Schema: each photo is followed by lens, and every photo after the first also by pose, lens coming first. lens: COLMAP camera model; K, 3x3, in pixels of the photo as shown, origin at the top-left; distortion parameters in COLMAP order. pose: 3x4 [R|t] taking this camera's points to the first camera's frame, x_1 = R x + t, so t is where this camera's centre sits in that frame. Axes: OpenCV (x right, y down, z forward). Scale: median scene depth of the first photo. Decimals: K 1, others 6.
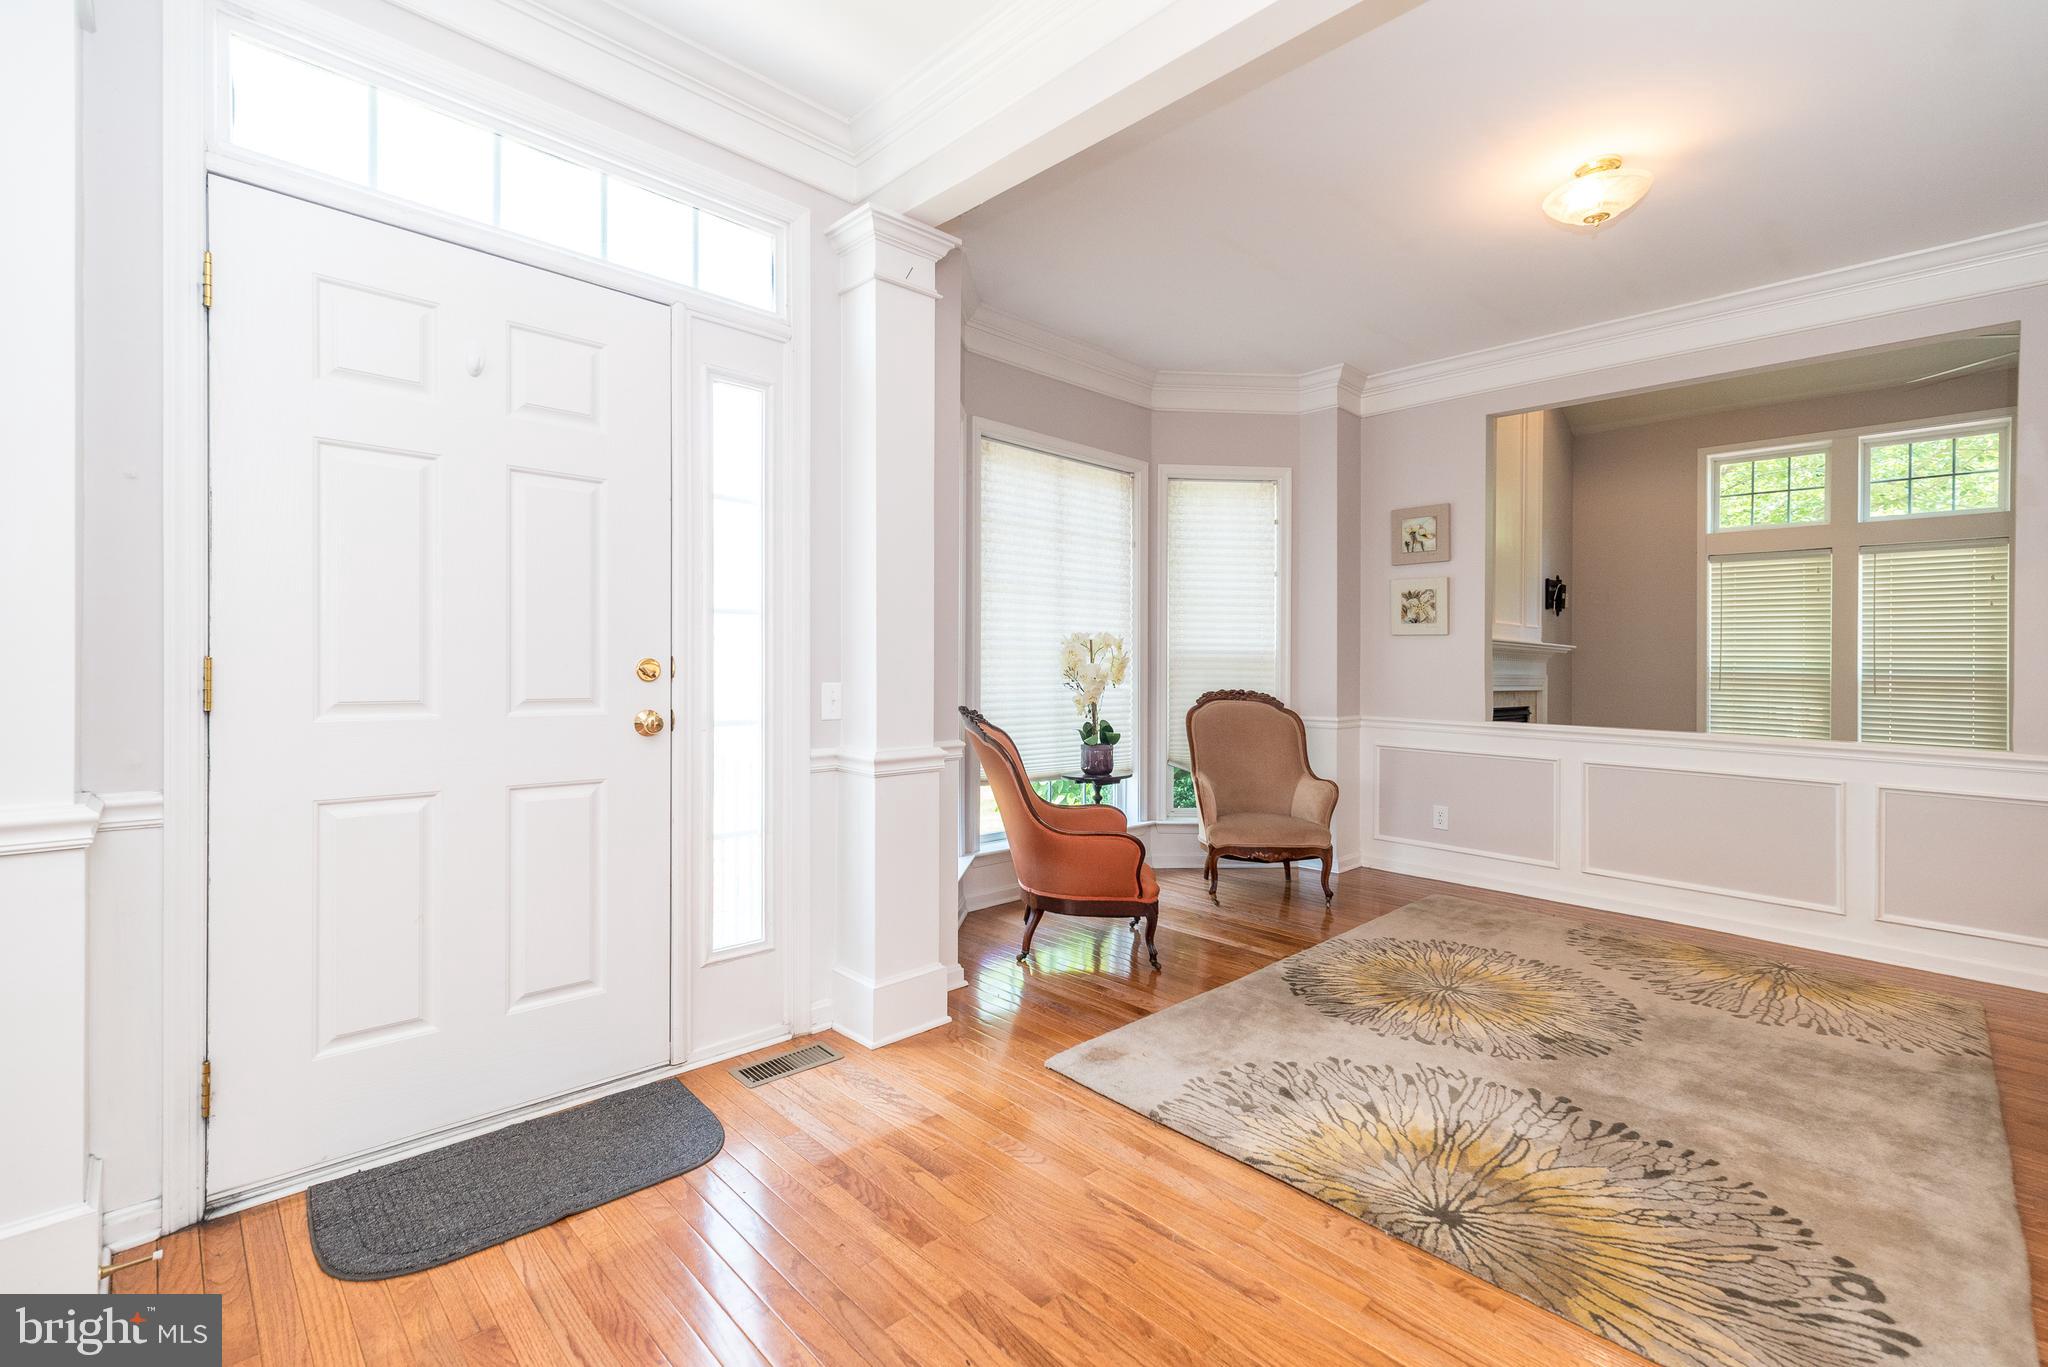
lens RADIAL K [[893.2, 0, 1026.9], [0, 893.2, 674.6], [0, 0, 1]] dist [0.003133, 0.001306]
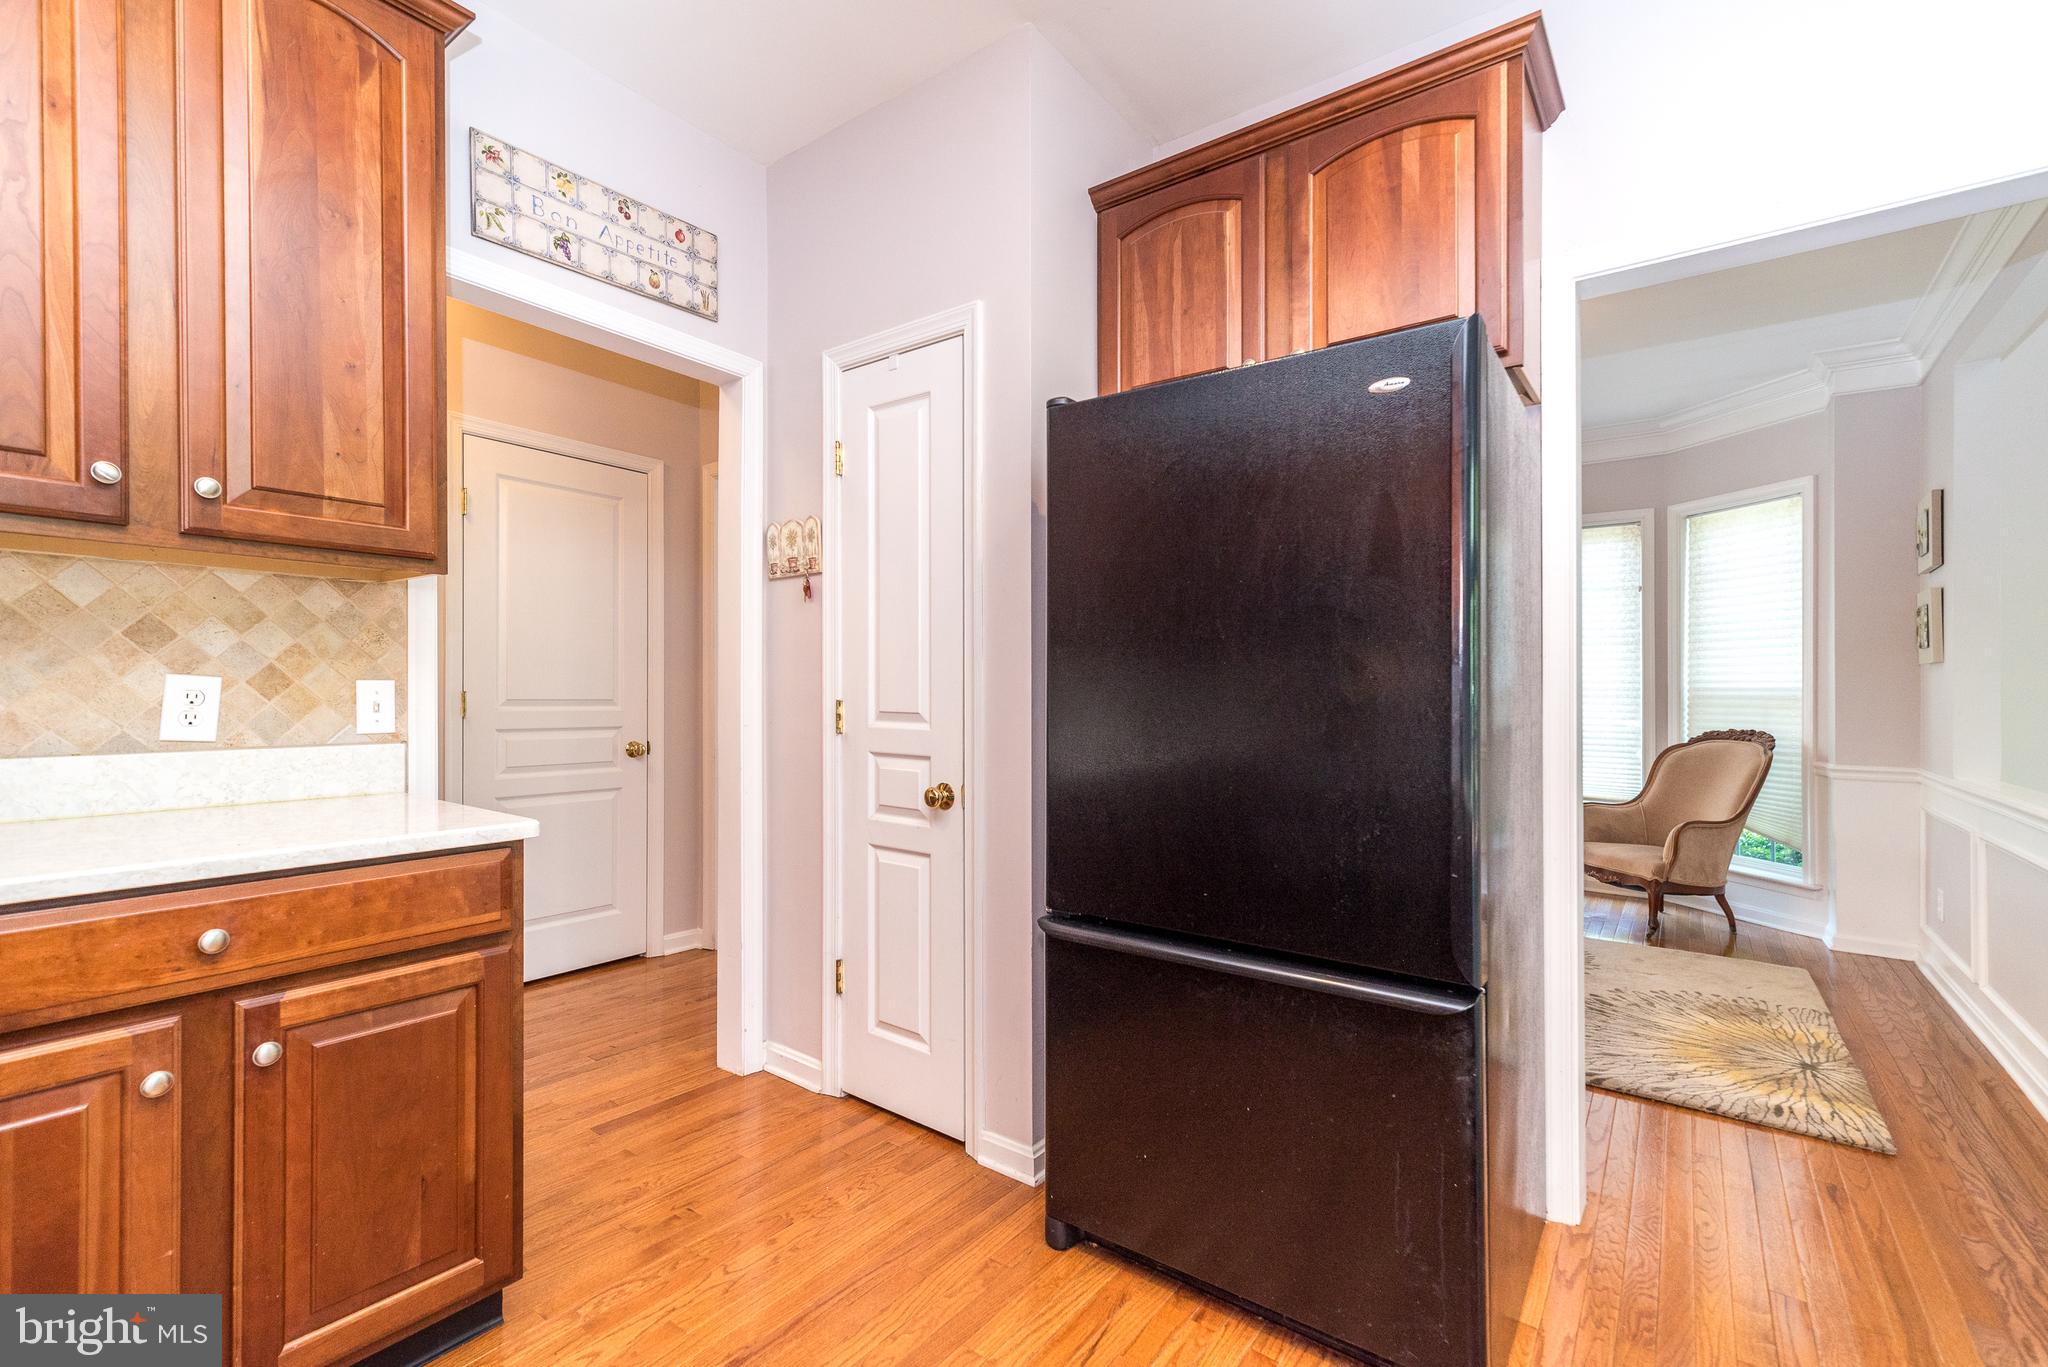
lens RADIAL K [[893.2, 0, 1015.9], [0, 893.2, 696.6], [0, 0, 1]] dist [0.003133, 0.001306]
pose [[0.154499, -0.008577, -0.987956, 1.209501], [-0.029046, 0.999491, -0.013219, 0.020004], [0.987566, 0.030738, 0.154171, 0.125695]]
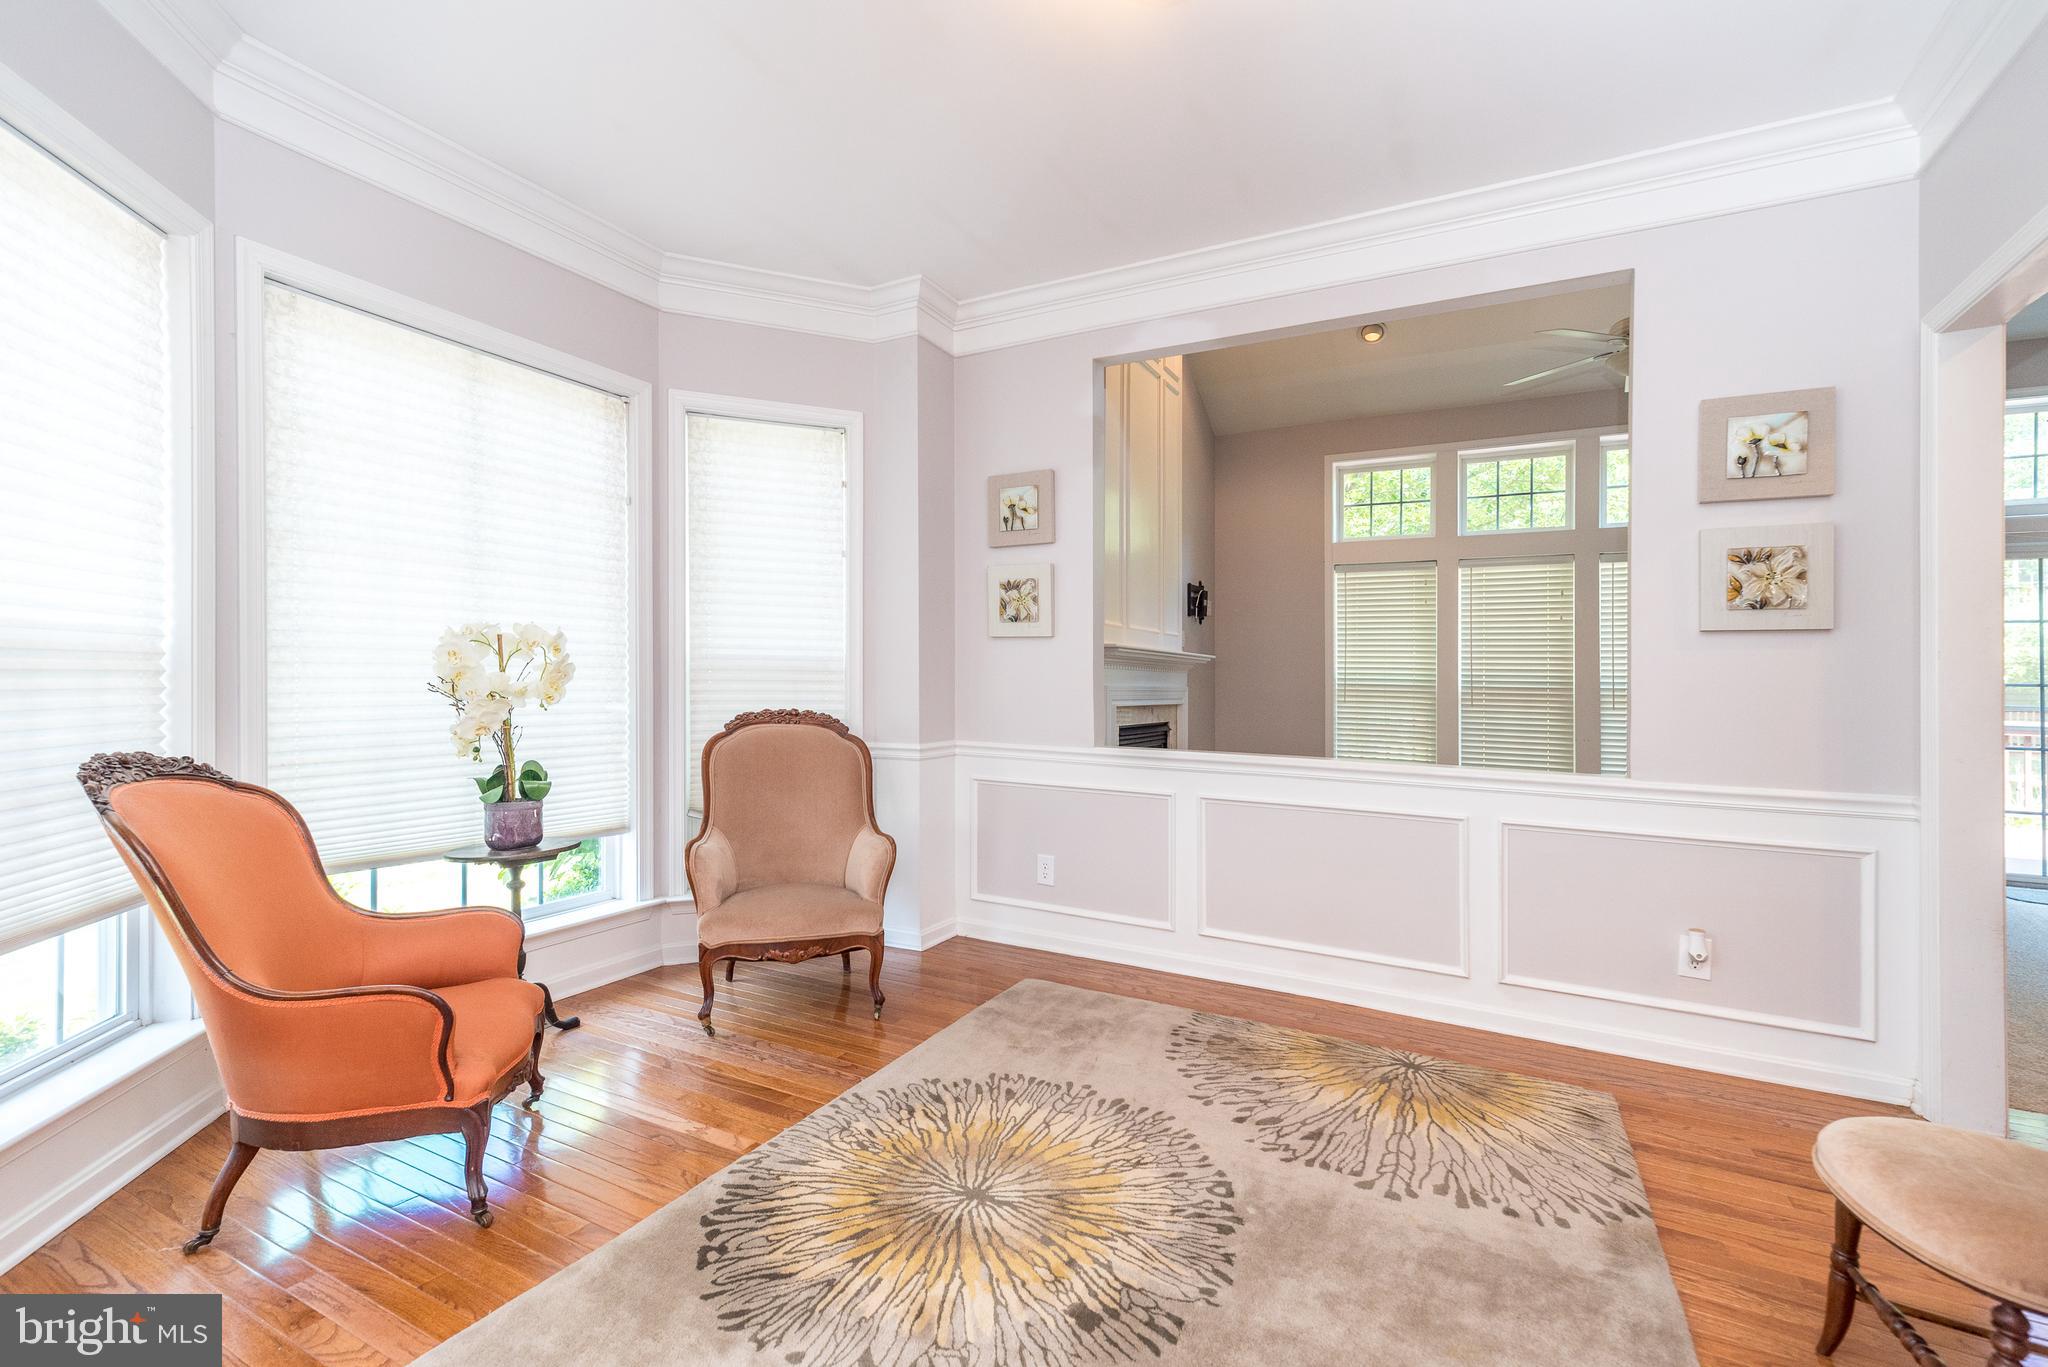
lens RADIAL K [[893.2, 0, 1026.6], [0, 893.2, 679.4], [0, 0, 1]] dist [0.003133, 0.001306]
pose [[0.951246, -0.000622, 0.308431, 0.228456], [0.003058, 0.999968, -0.007415, -0.001756], [-0.308417, 0.007997, 0.951218, 0.286734]]
